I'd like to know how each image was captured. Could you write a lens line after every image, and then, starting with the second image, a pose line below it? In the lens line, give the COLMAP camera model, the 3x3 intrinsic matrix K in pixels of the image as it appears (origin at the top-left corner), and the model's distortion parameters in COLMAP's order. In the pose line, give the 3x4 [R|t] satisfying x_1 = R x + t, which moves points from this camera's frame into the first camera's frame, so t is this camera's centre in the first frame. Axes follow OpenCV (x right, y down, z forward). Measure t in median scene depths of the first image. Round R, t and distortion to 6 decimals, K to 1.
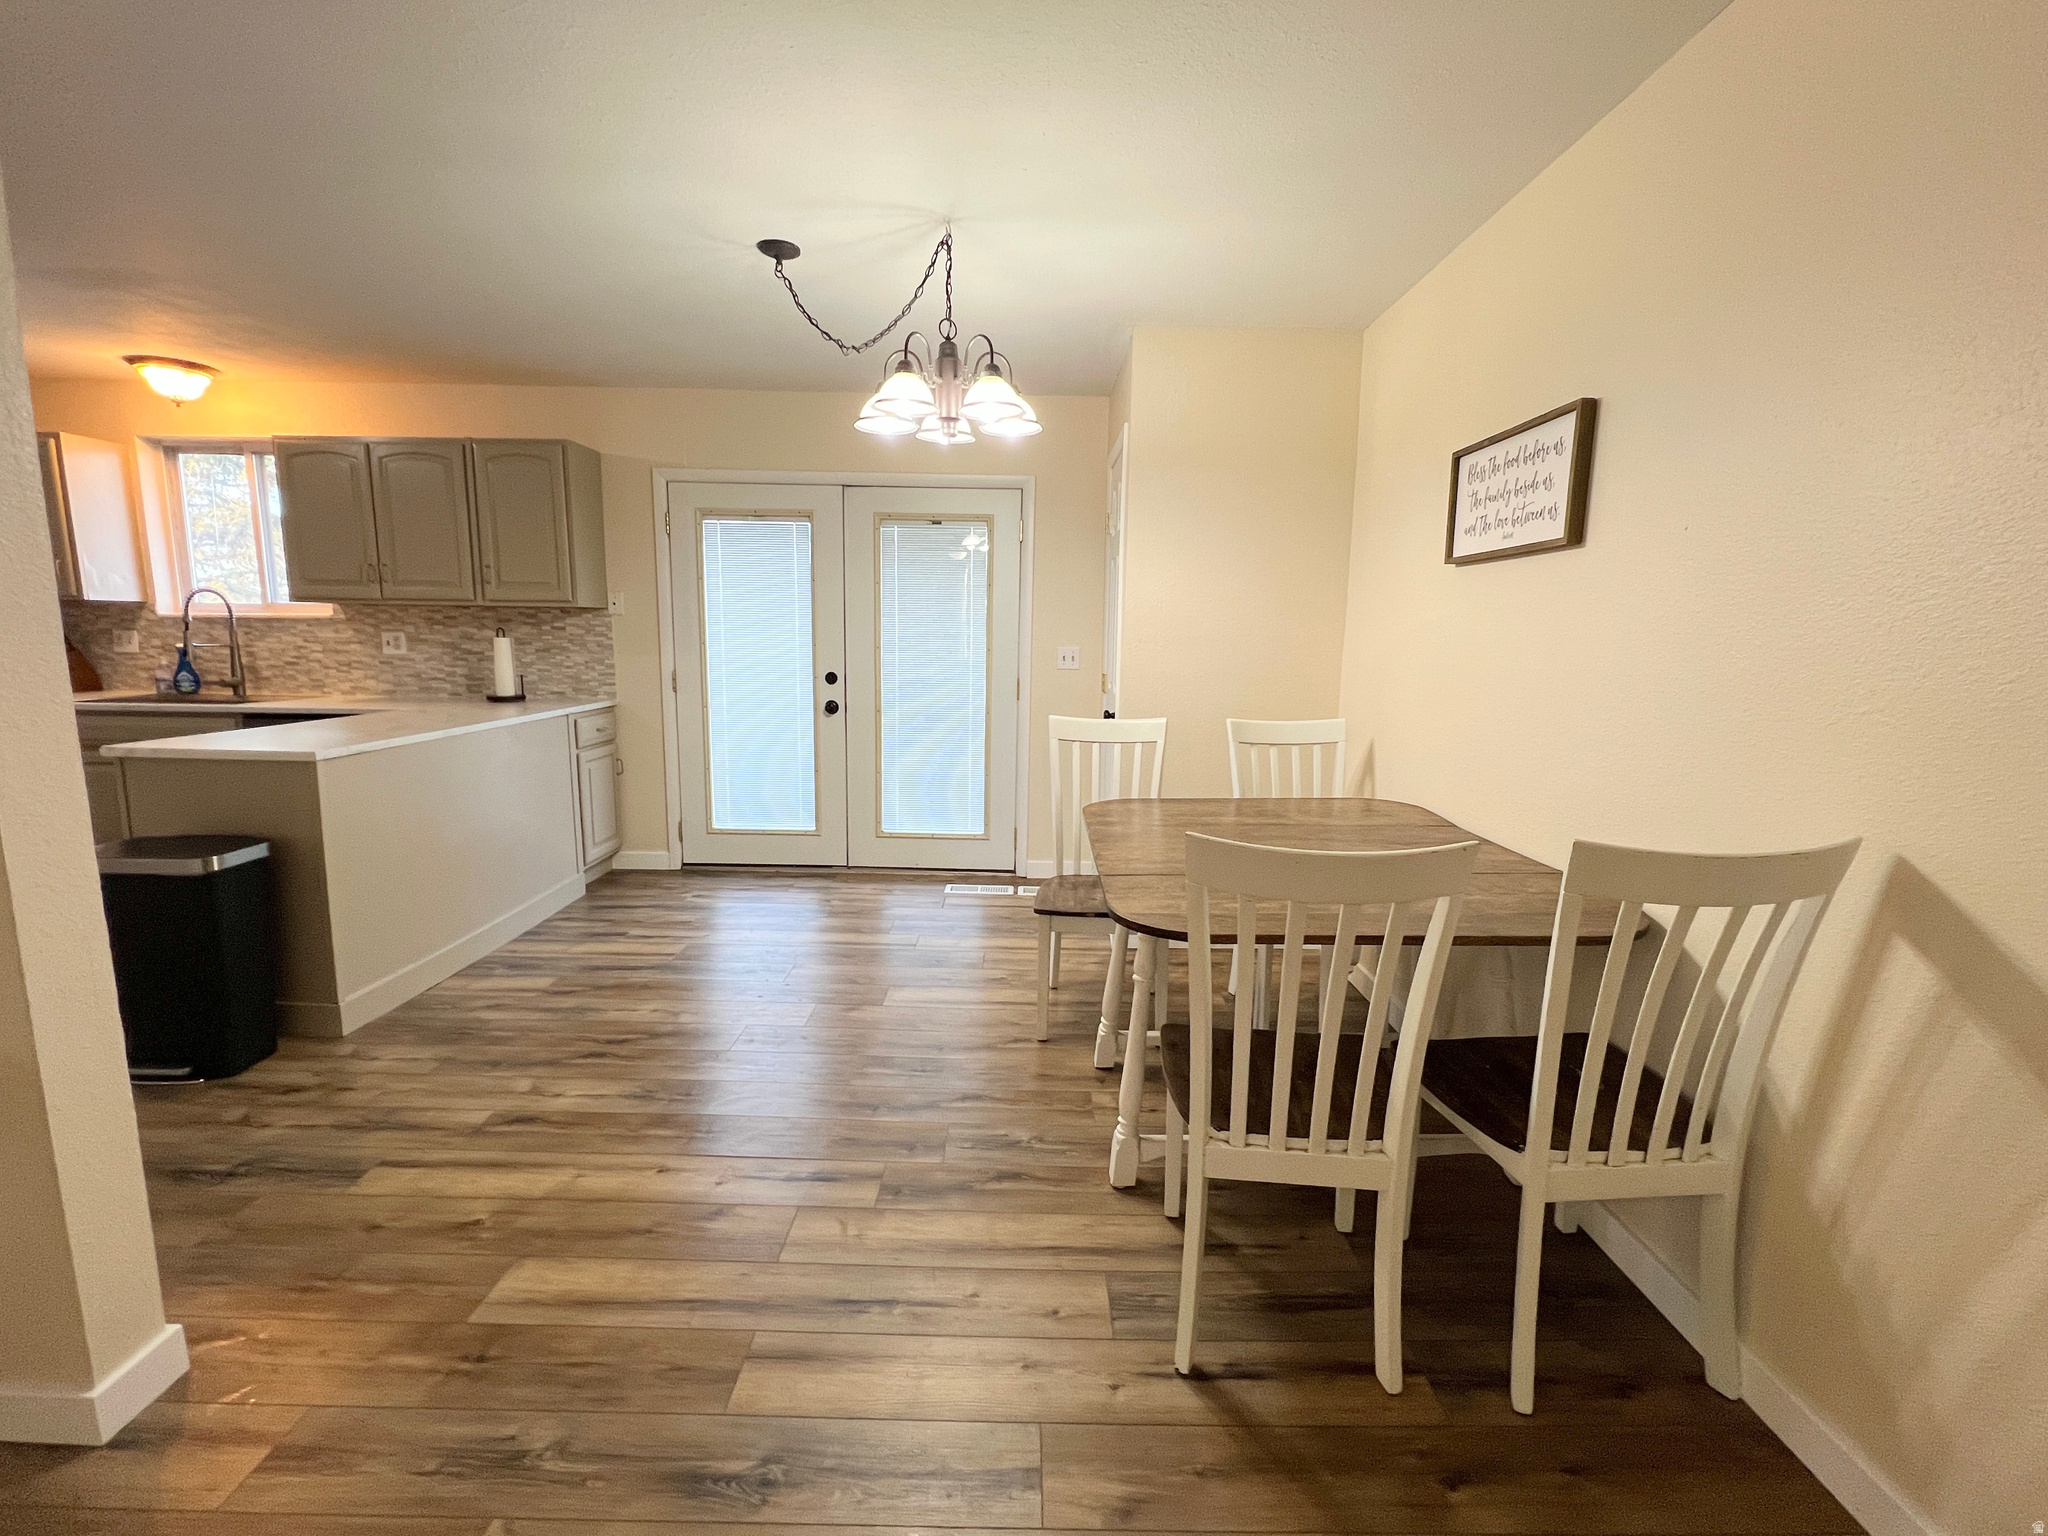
lens RADIAL K [[885.4, 0, 1017.6], [0, 885.4, 770.9], [0, 0, 1]] dist [-0.001555, 0.000310]
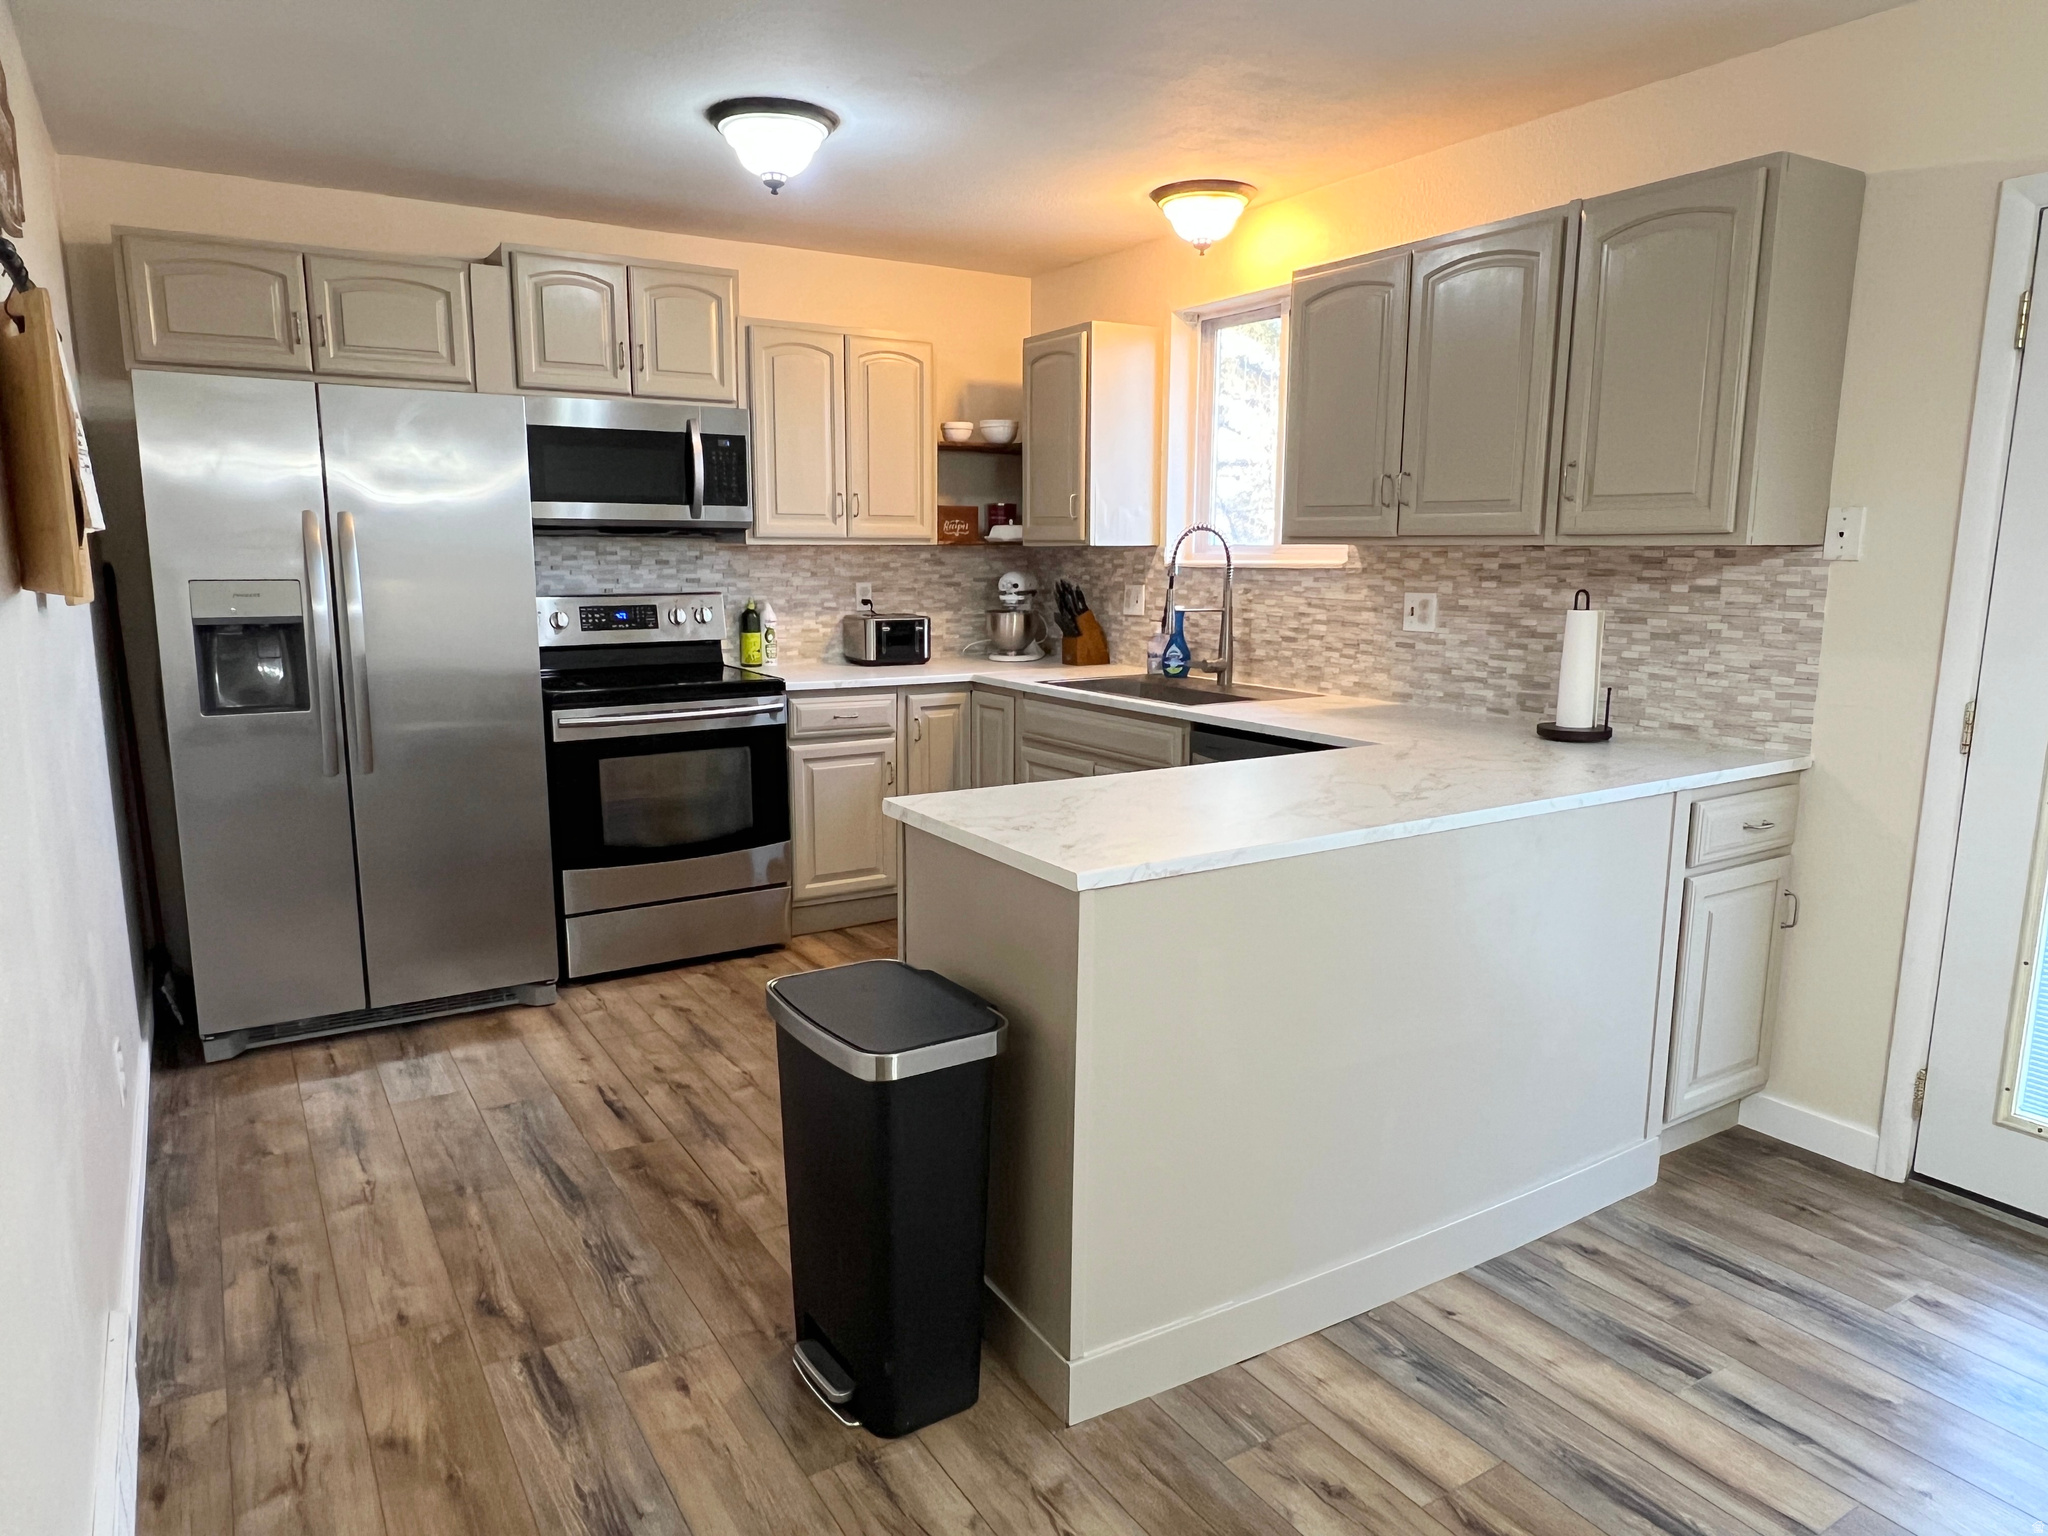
lens RADIAL K [[1317.5, 0, 1023.5], [0, 1317.5, 783.1], [0, 0, 1]] dist [0.002512, -0.001939]
pose [[0.534755, 0.136256, -0.833949, -0.123451], [-0.124825, 0.988824, 0.081519, -0.074281], [0.835736, 0.060505, 0.545787, 0.338453]]
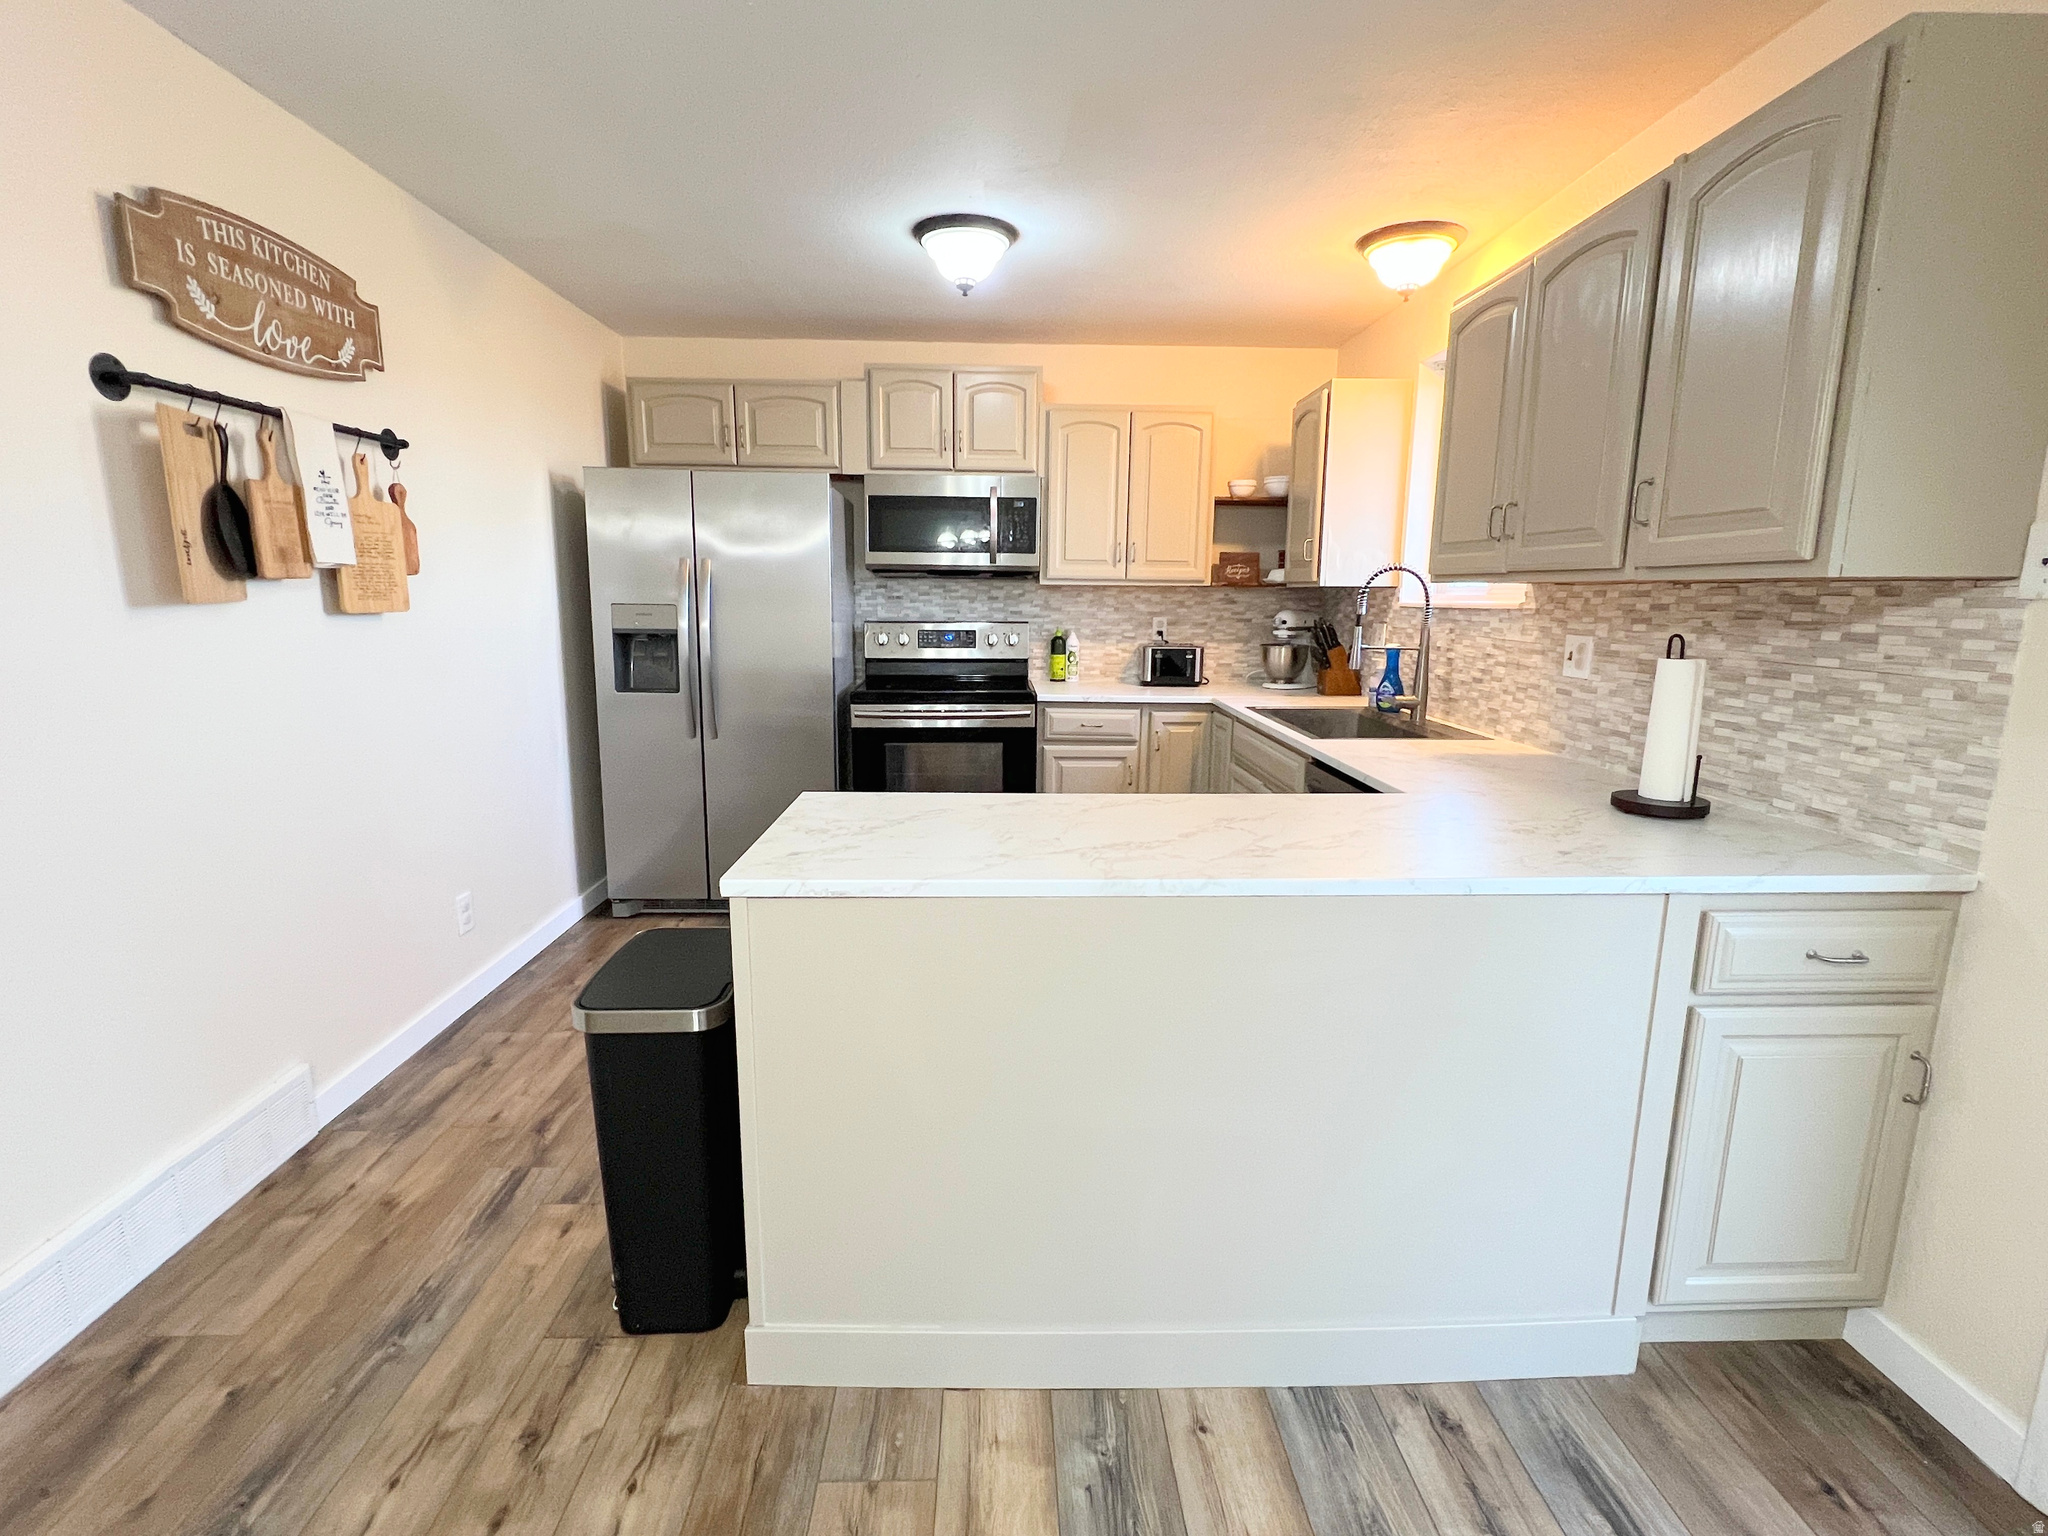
lens RADIAL K [[979.8, 0, 1025.3], [0, 979.8, 772.1], [0, 0, 1]] dist [0.000055, 0.000109]
pose [[0.034166, 0.167104, -0.985347, -0.137733], [-0.162842, 0.973678, 0.159479, -0.119096], [0.986060, 0.155007, 0.060479, 0.665055]]
